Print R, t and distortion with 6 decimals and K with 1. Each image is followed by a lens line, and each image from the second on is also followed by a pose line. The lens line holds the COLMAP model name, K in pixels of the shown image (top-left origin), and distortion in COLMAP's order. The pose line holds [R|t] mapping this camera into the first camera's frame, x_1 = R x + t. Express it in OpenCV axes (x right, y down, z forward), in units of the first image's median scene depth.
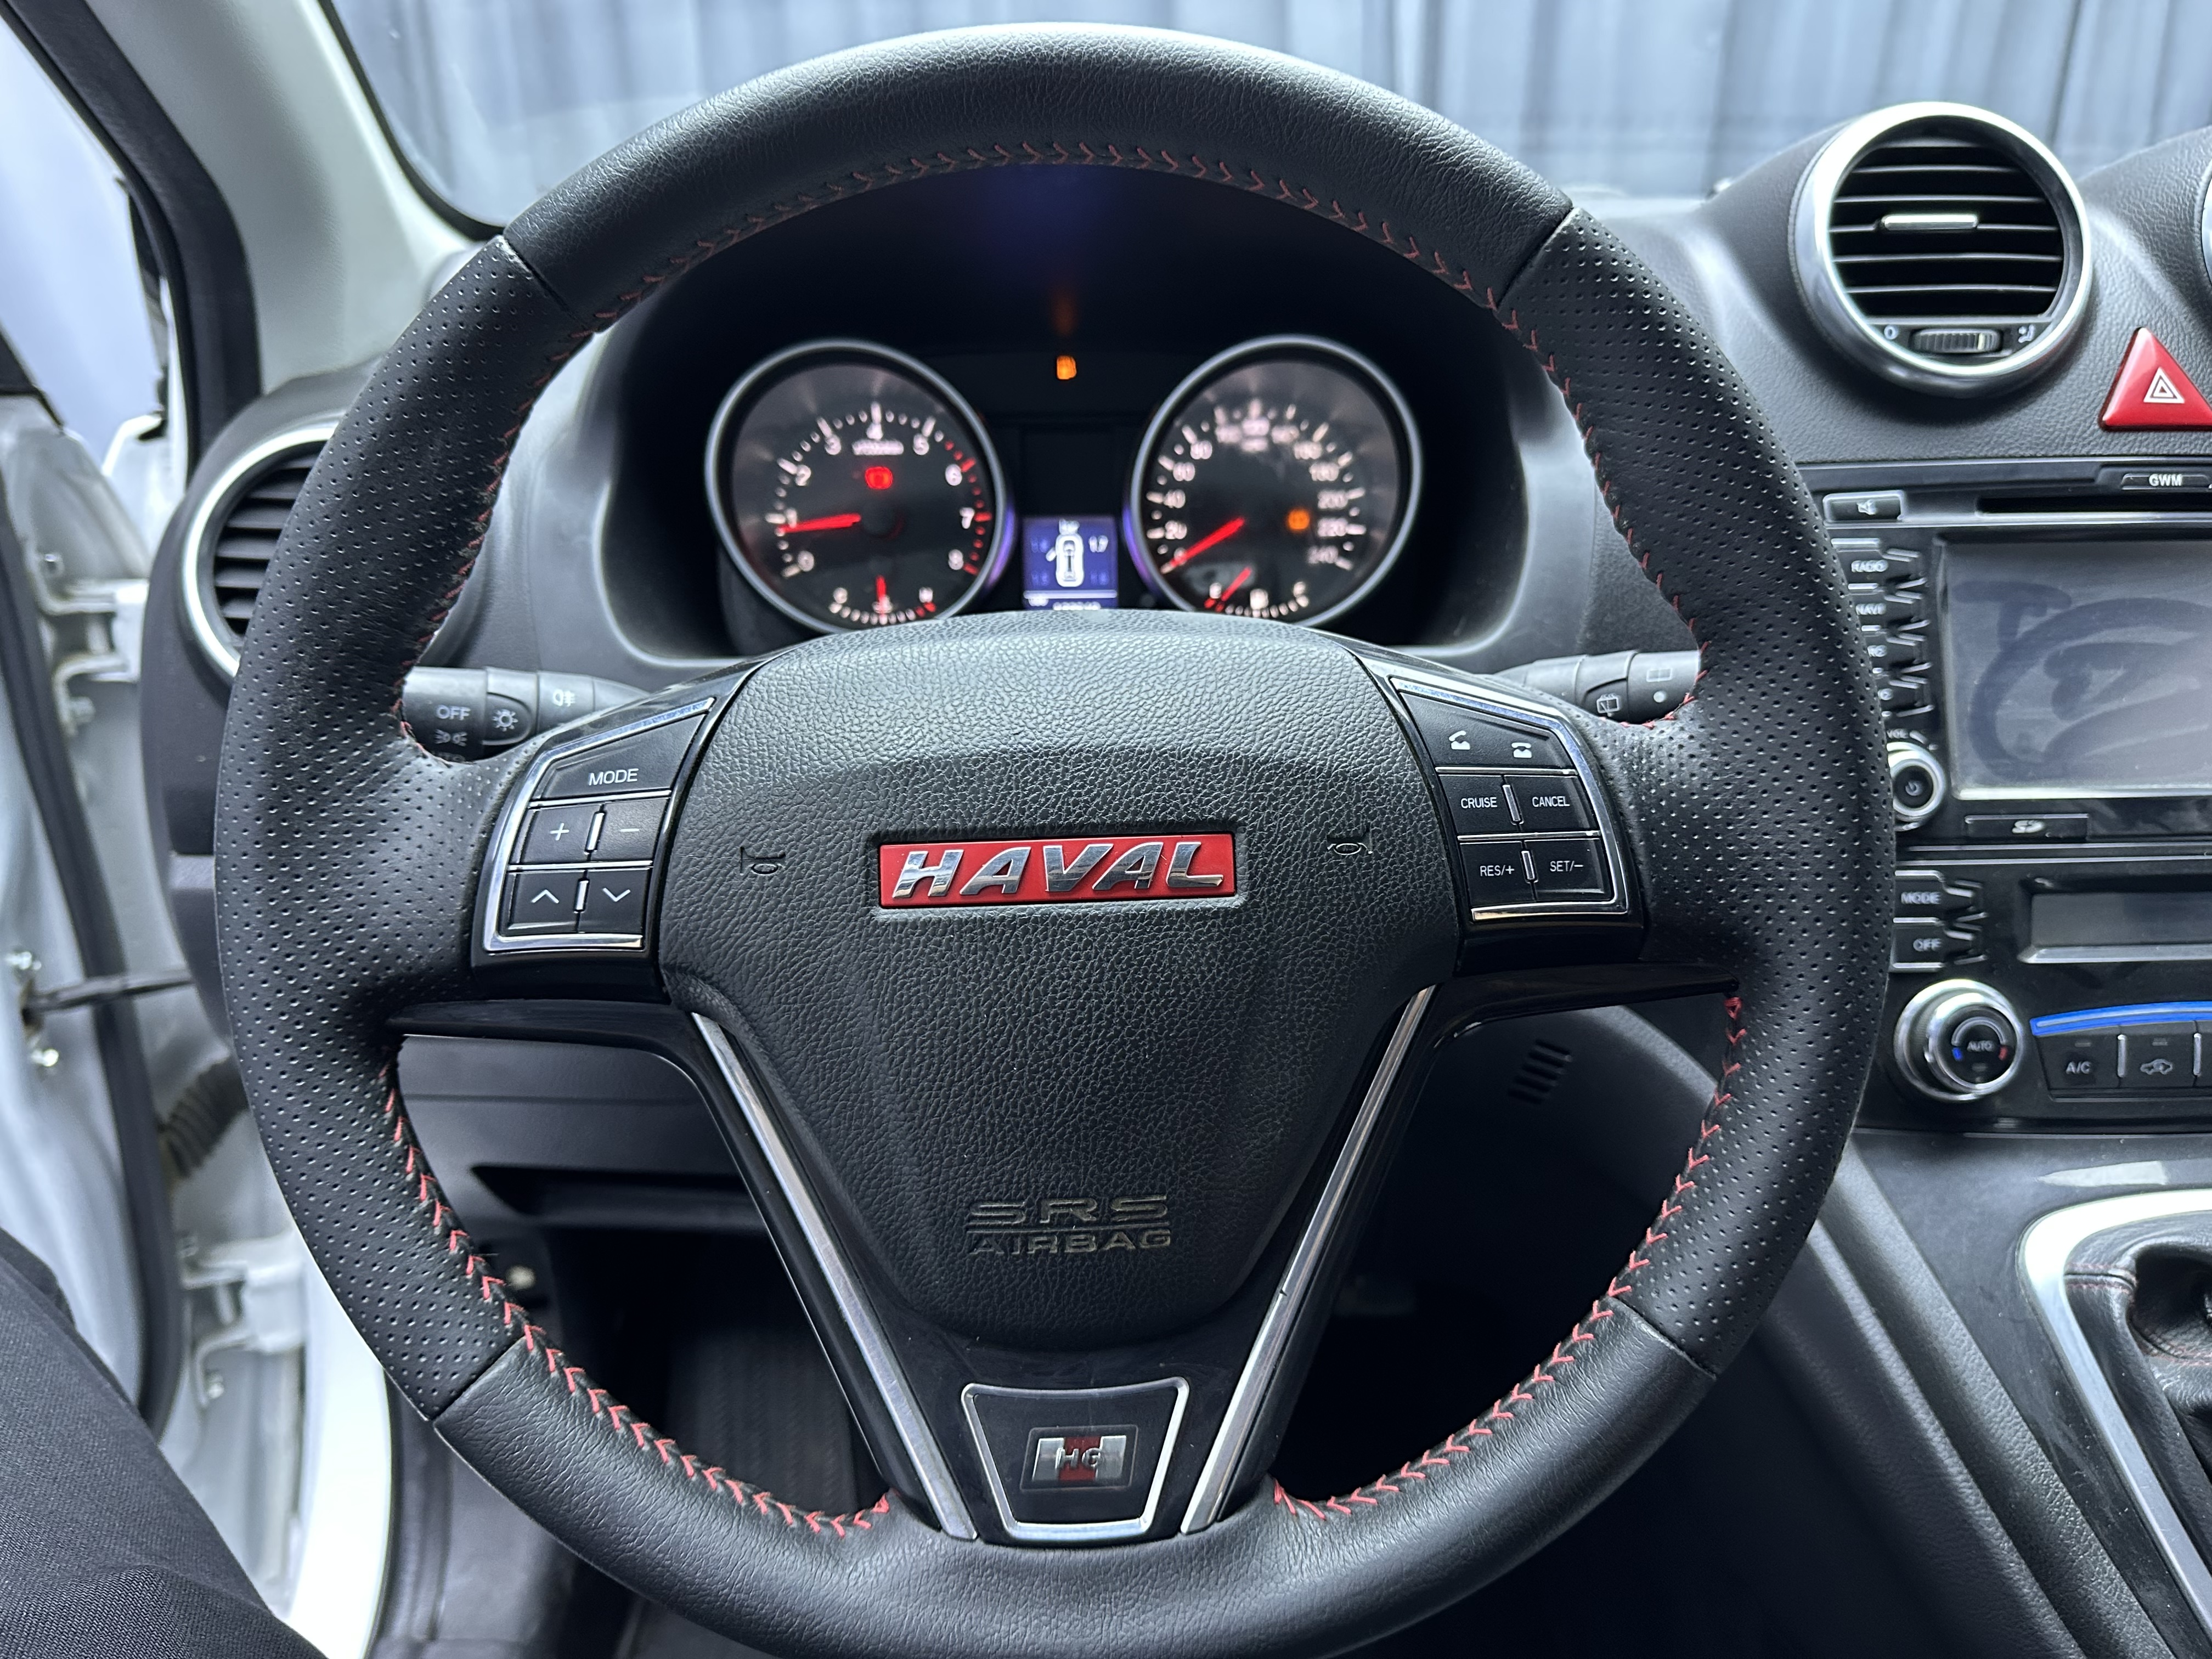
lens RADIAL K [[1552.0, 0, 1105.4], [0, 1552.0, 845.1], [0, 0, 1]] dist [0.120678, -0.171833]
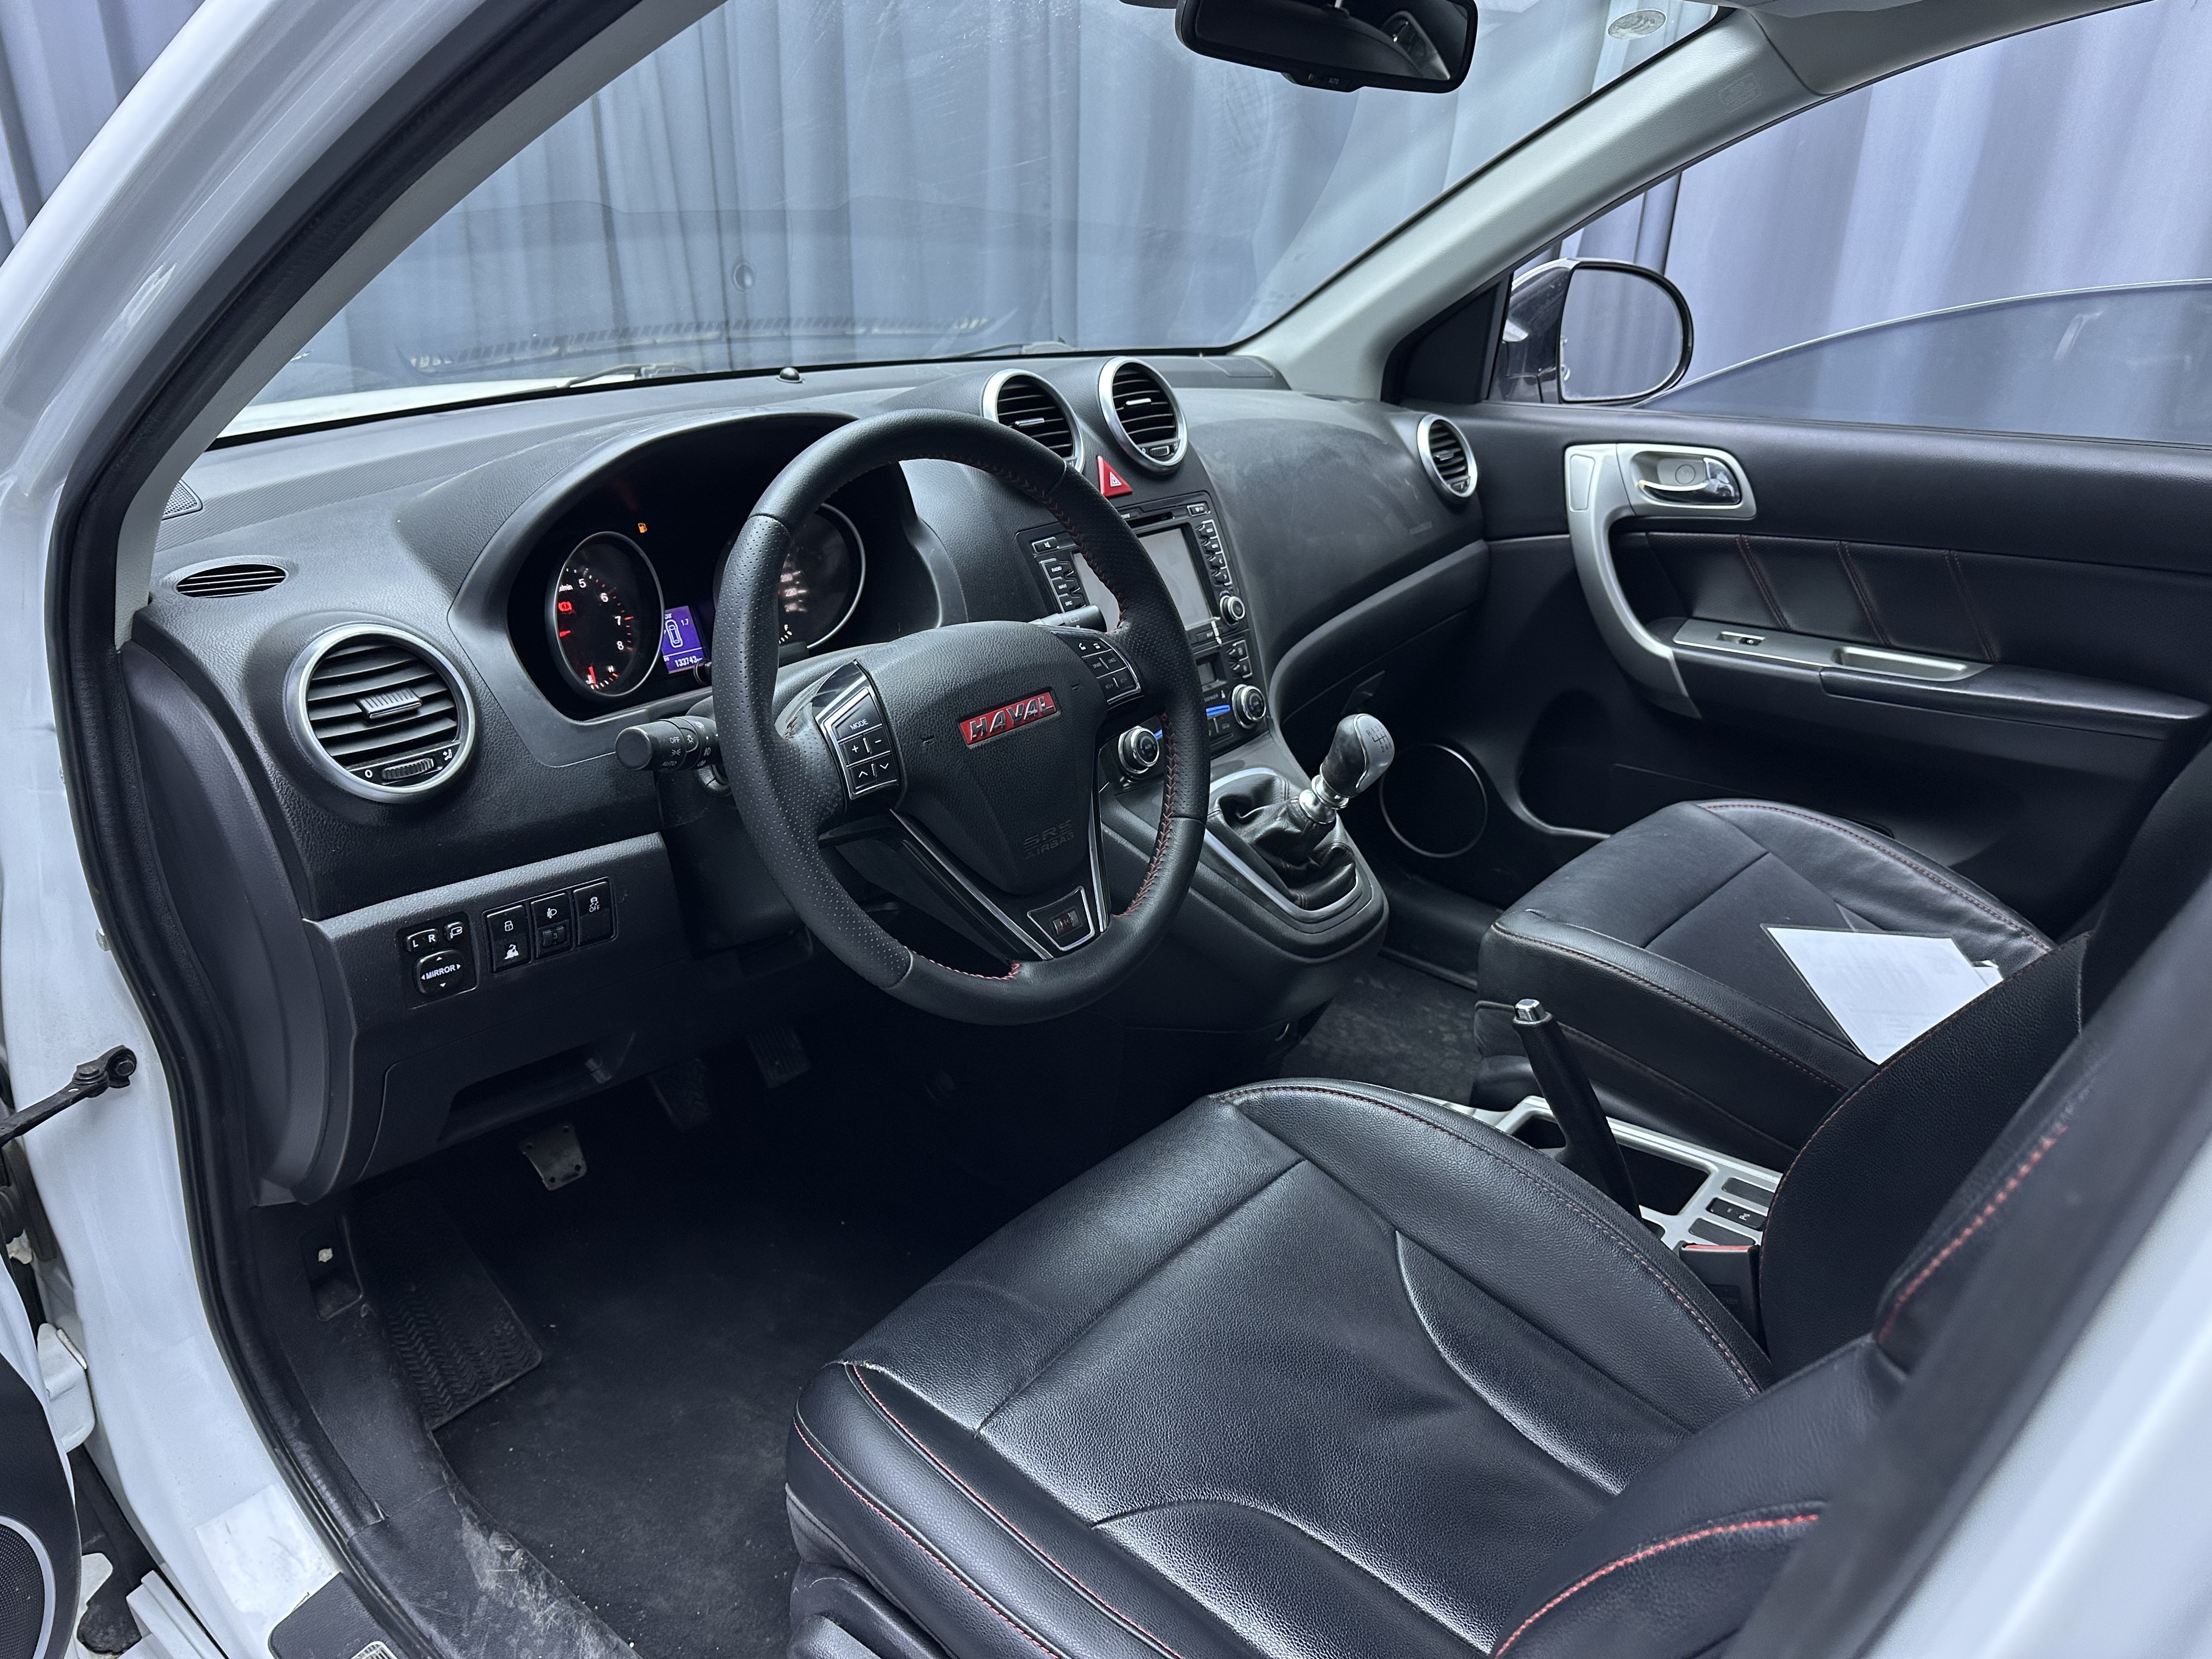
lens RADIAL K [[1606.4, 0, 1105.6], [0, 1606.4, 885.4], [0, 0, 1]] dist [0.063577, 0.000714]
pose [[0.657433, -0.291472, 0.694856, -1.313800], [0.287182, 0.949478, 0.126564, -0.007875], [-0.696641, 0.116343, 0.707924, -0.731978]]
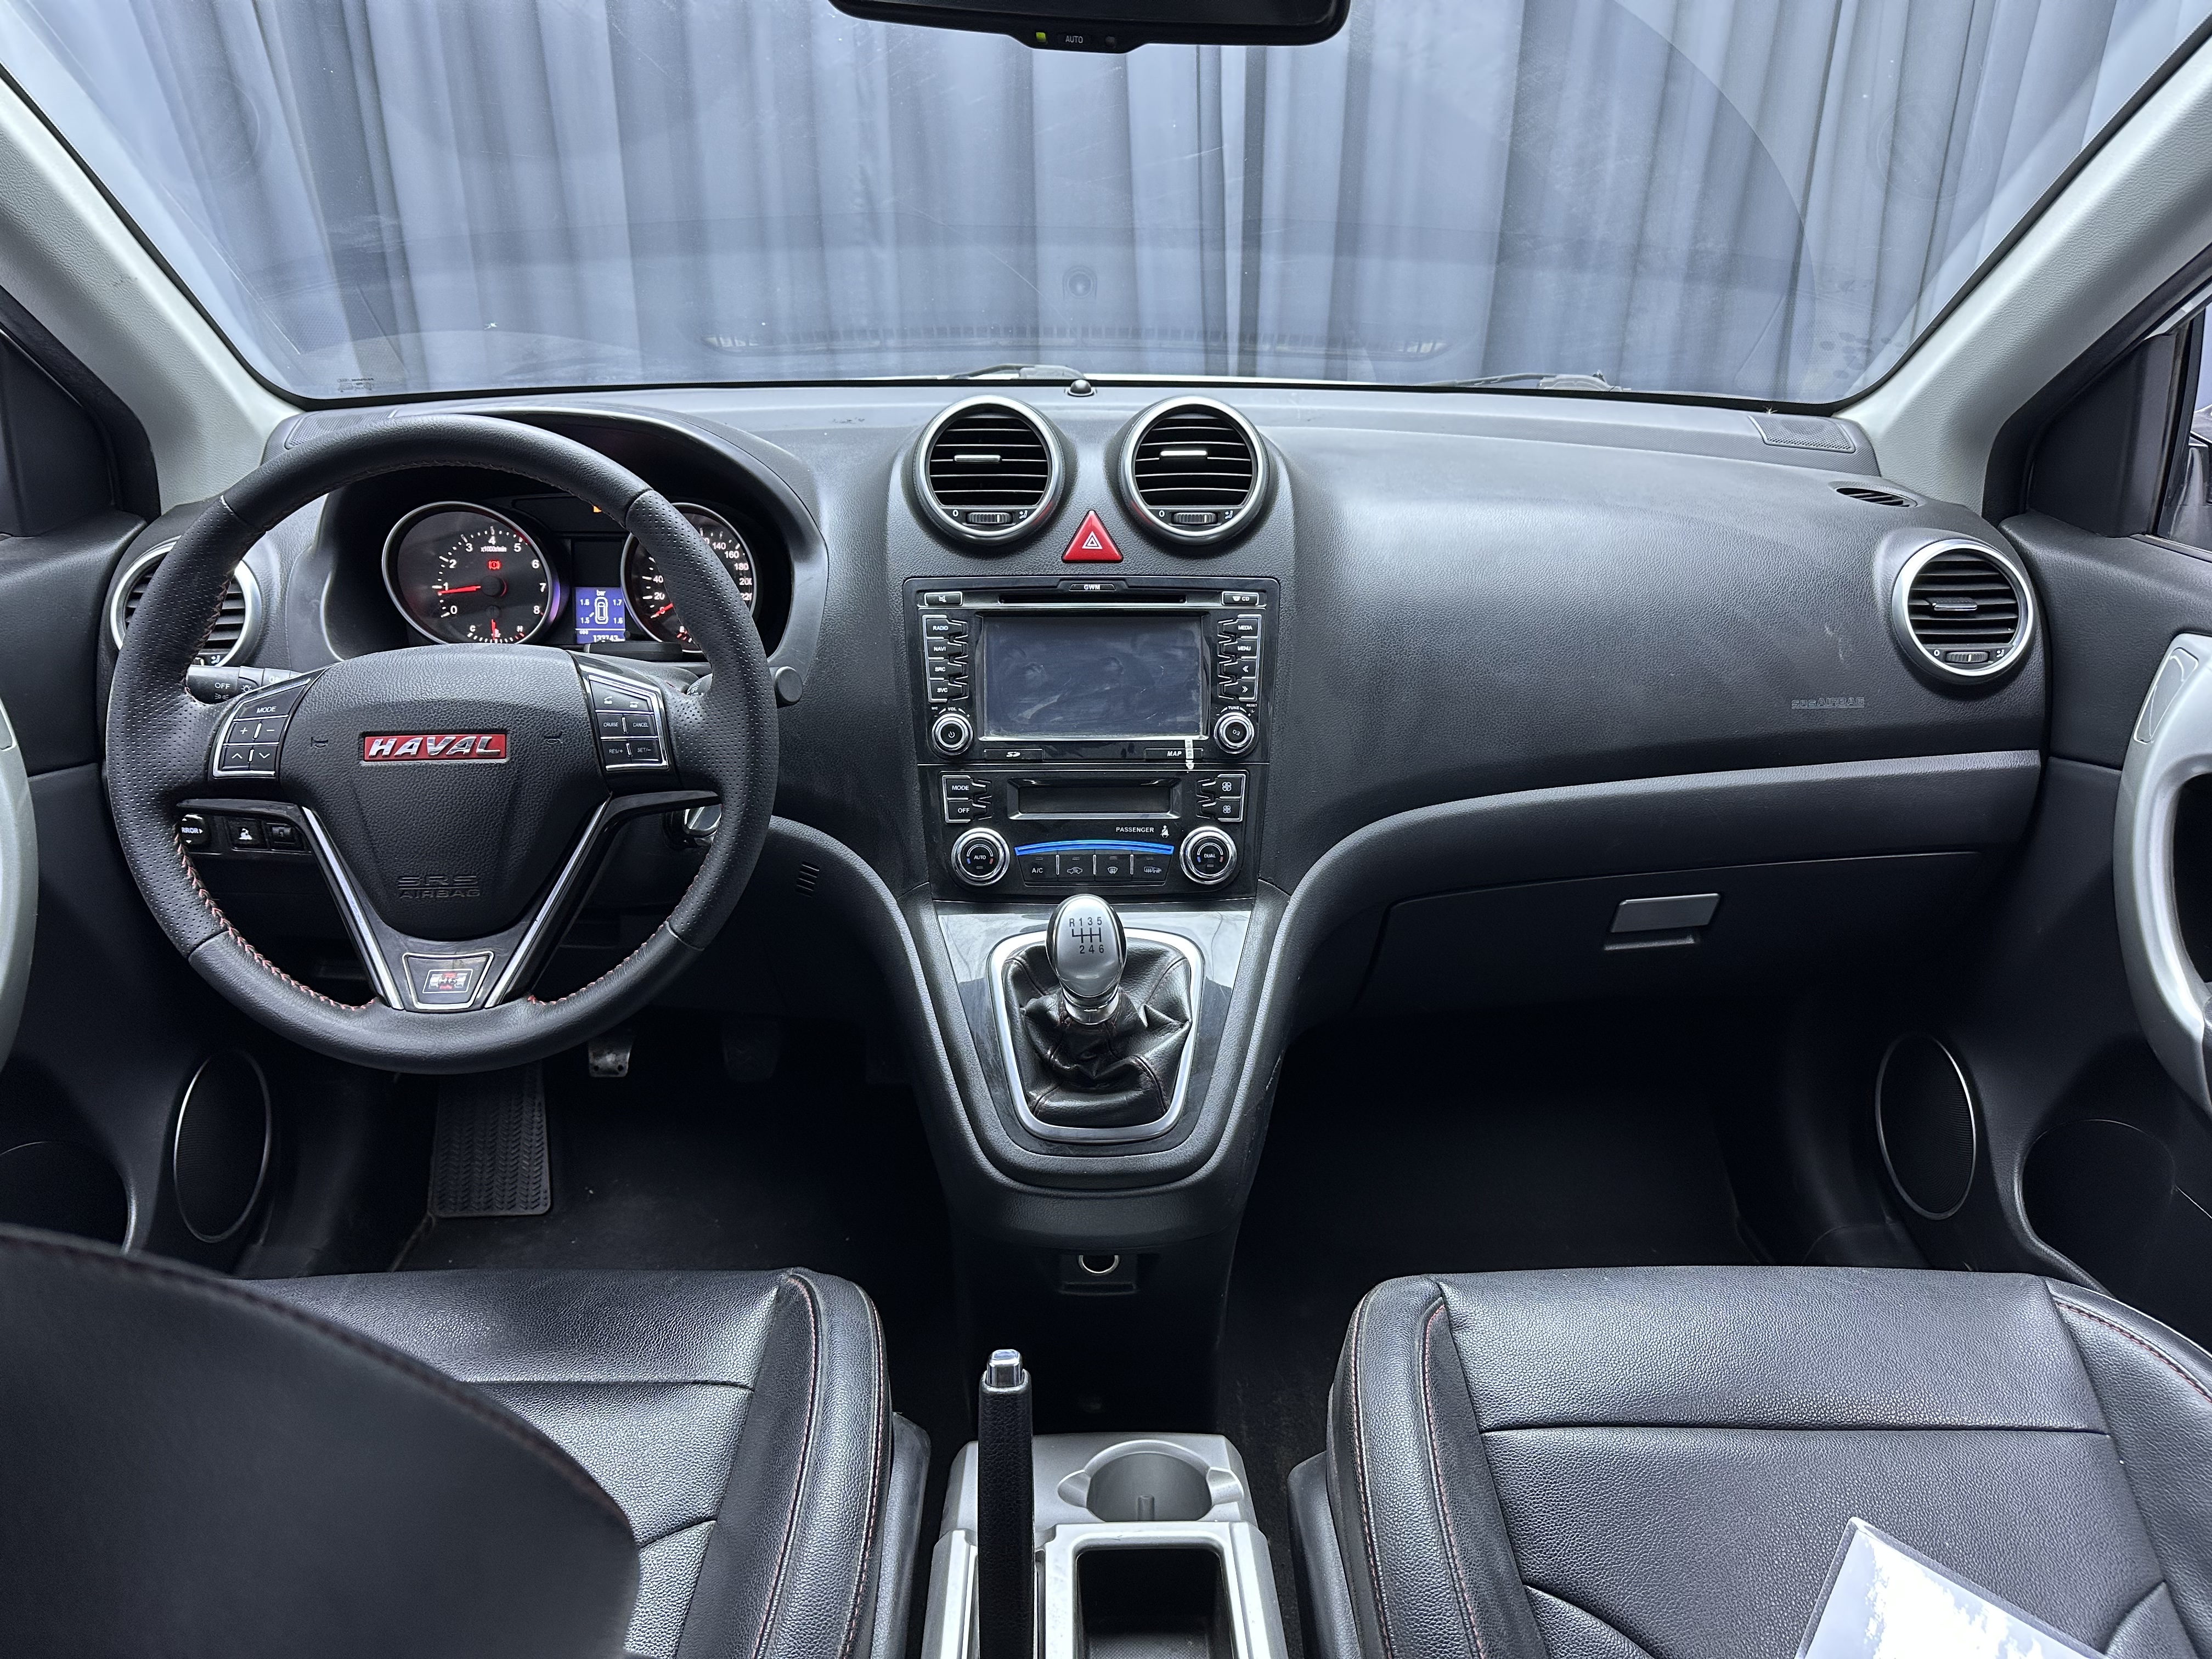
lens RADIAL K [[1552.0, 0, 1105.4], [0, 1552.0, 845.1], [0, 0, 1]] dist [0.120678, -0.171833]
pose [[0.999928, 0.011900, -0.001690, 0.706449], [-0.011904, 0.999925, -0.002856, 0.112017], [0.001656, 0.002876, 0.999994, -1.041545]]
